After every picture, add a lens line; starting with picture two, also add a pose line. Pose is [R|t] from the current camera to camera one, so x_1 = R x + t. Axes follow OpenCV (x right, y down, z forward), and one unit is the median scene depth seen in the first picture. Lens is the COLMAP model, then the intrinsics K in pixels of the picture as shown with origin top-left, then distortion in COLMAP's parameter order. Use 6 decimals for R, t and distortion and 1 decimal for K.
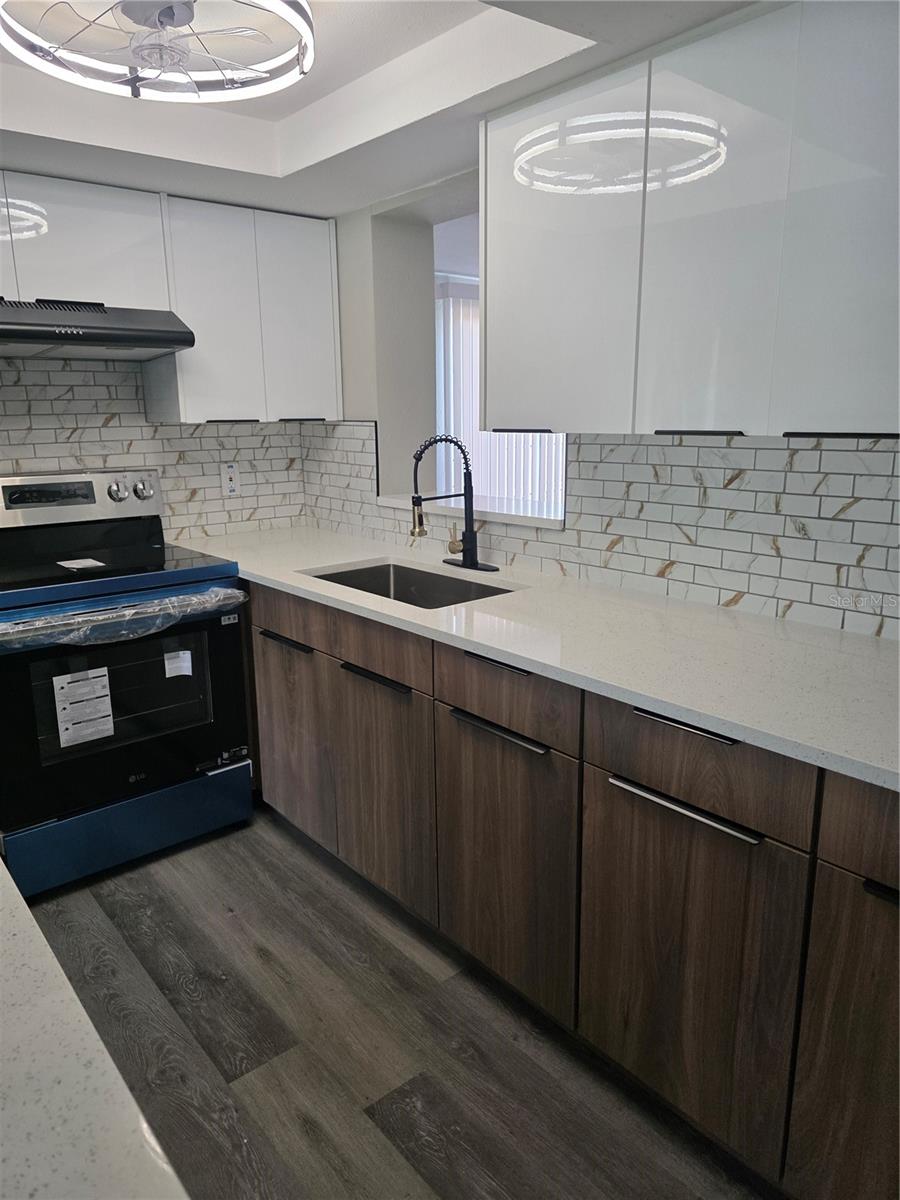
lens RADIAL K [[823.9, 0, 452.2], [0, 823.9, 596.1], [0, 0, 1]] dist [0.050857, -0.044727]
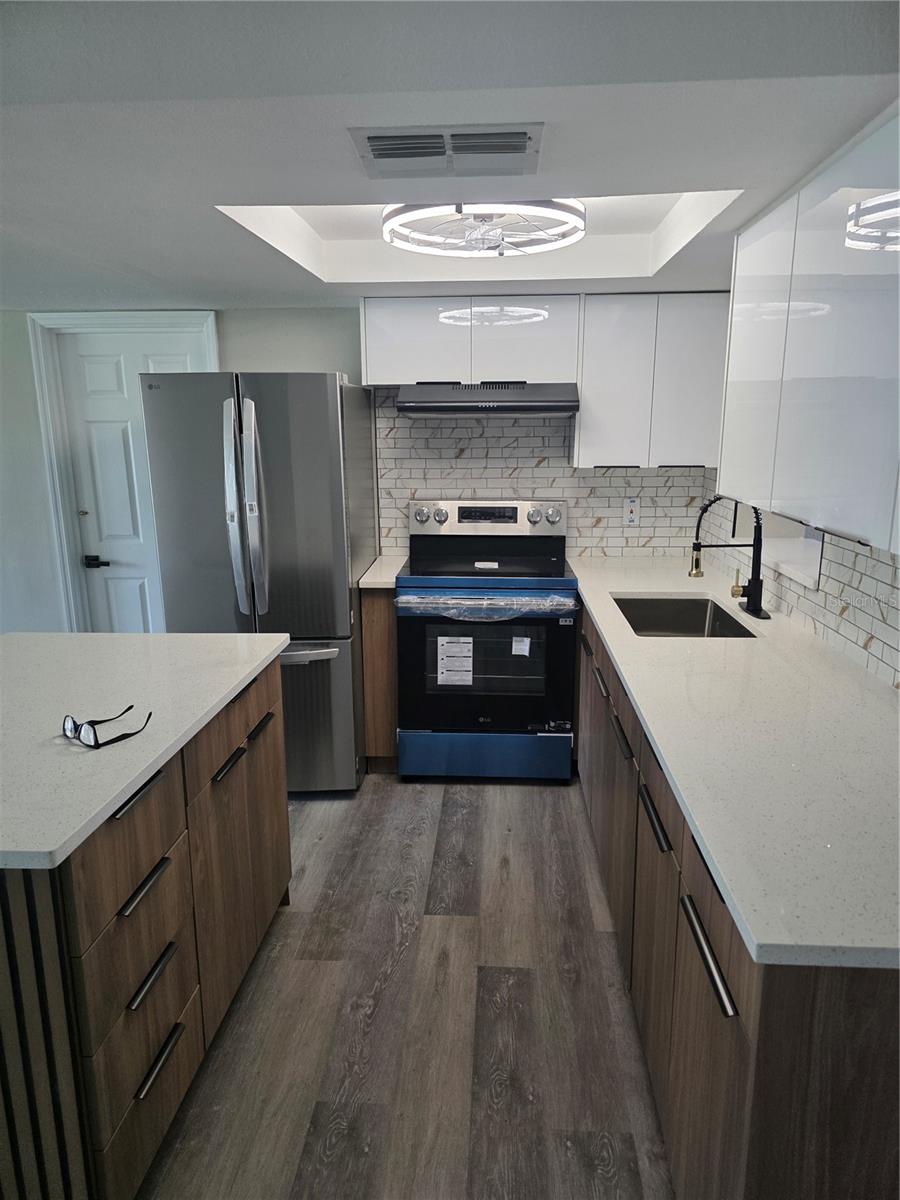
lens RADIAL K [[823.9, 0, 455.9], [0, 823.9, 604.5], [0, 0, 1]] dist [0.050857, -0.044727]
pose [[0.729915, 0.158331, -0.664947, 0.496835], [-0.160127, 0.985341, 0.058848, -0.049996], [0.664517, 0.063522, 0.744568, -0.086012]]
